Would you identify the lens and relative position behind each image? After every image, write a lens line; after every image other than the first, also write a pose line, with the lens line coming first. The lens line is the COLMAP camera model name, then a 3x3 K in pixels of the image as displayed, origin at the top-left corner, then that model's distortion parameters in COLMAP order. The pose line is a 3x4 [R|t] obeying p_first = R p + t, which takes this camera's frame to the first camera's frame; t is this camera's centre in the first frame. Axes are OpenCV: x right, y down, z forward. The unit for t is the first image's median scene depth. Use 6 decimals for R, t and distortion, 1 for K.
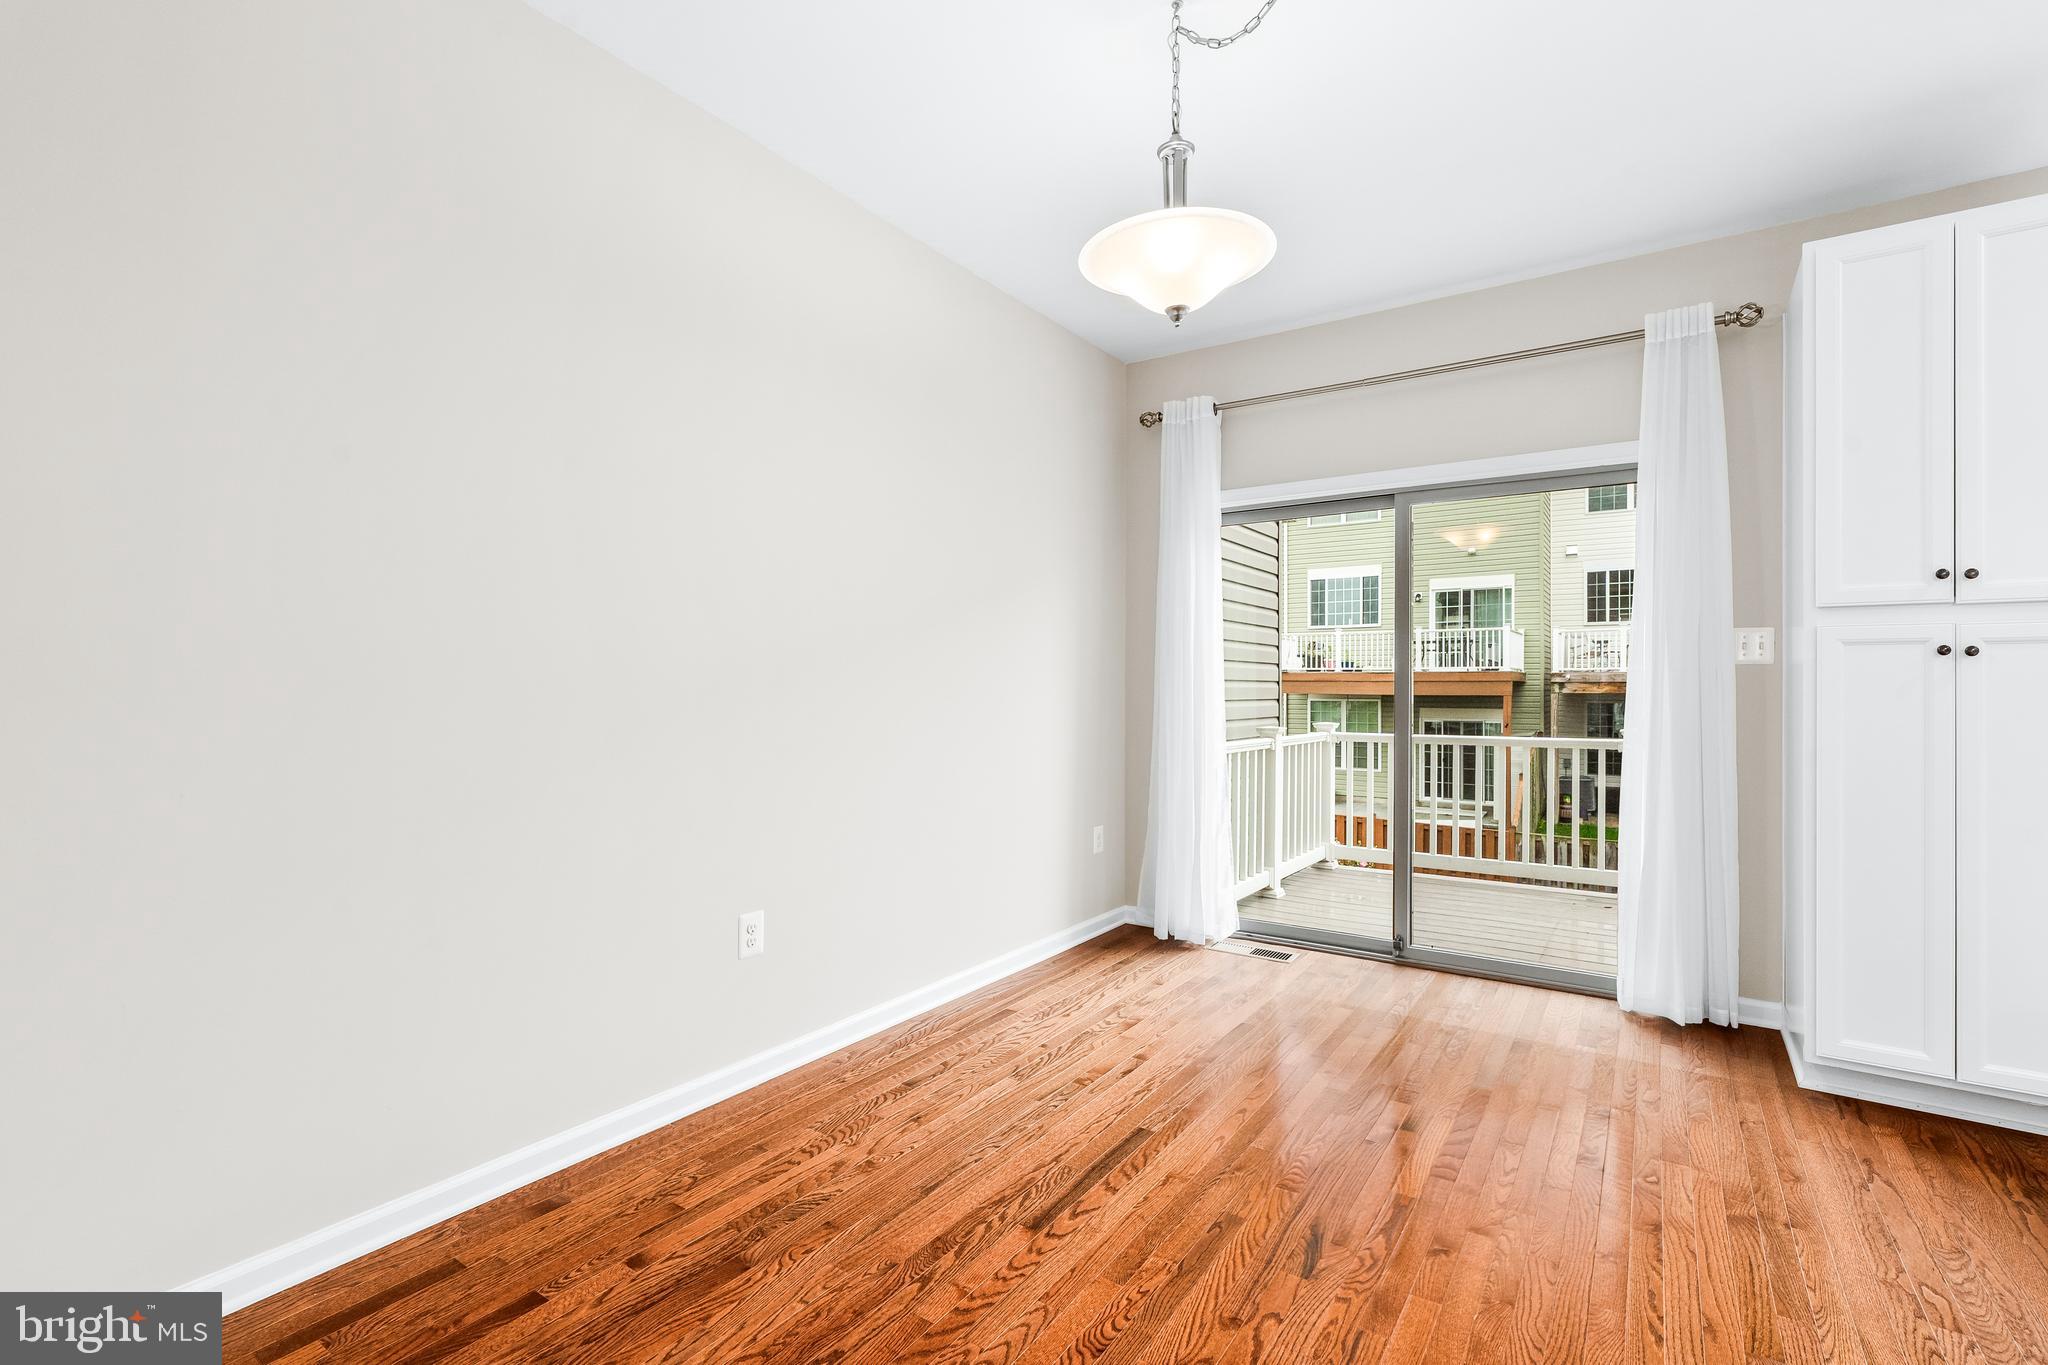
lens RADIAL K [[948.1, 0, 1017.1], [0, 948.1, 683.8], [0, 0, 1]] dist [-0.003990, 0.000483]
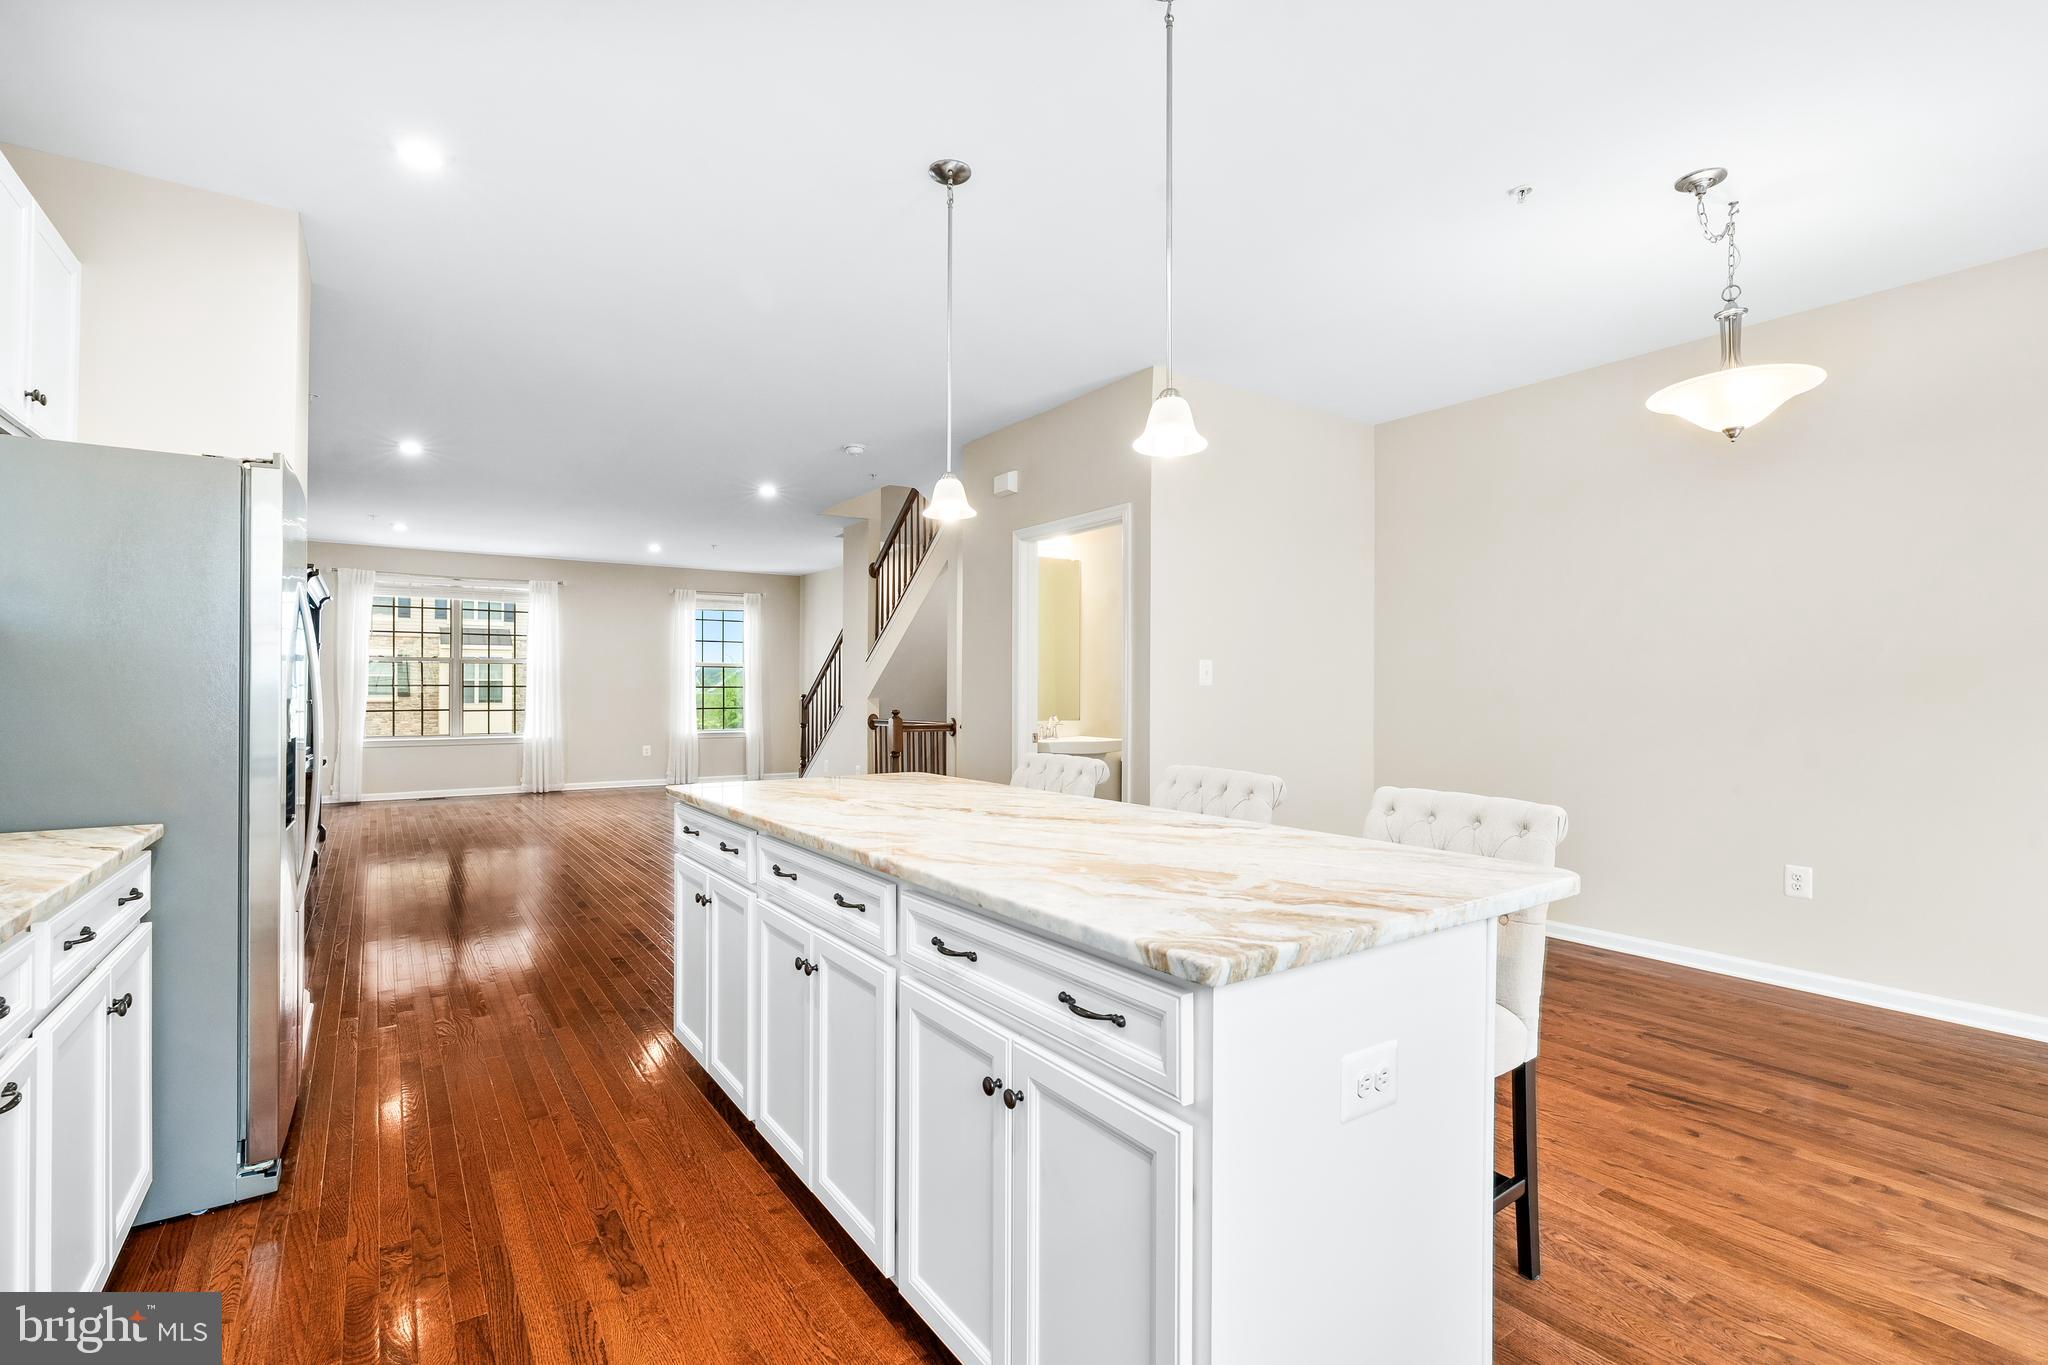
lens RADIAL K [[948.1, 0, 1017.1], [0, 948.1, 683.8], [0, 0, 1]] dist [-0.003990, 0.000483]
pose [[-0.349709, -0.008881, -0.936816, 1.809102], [-0.002712, 0.999960, -0.008467, -0.017531], [0.936854, -0.000421, -0.349720, 0.508577]]
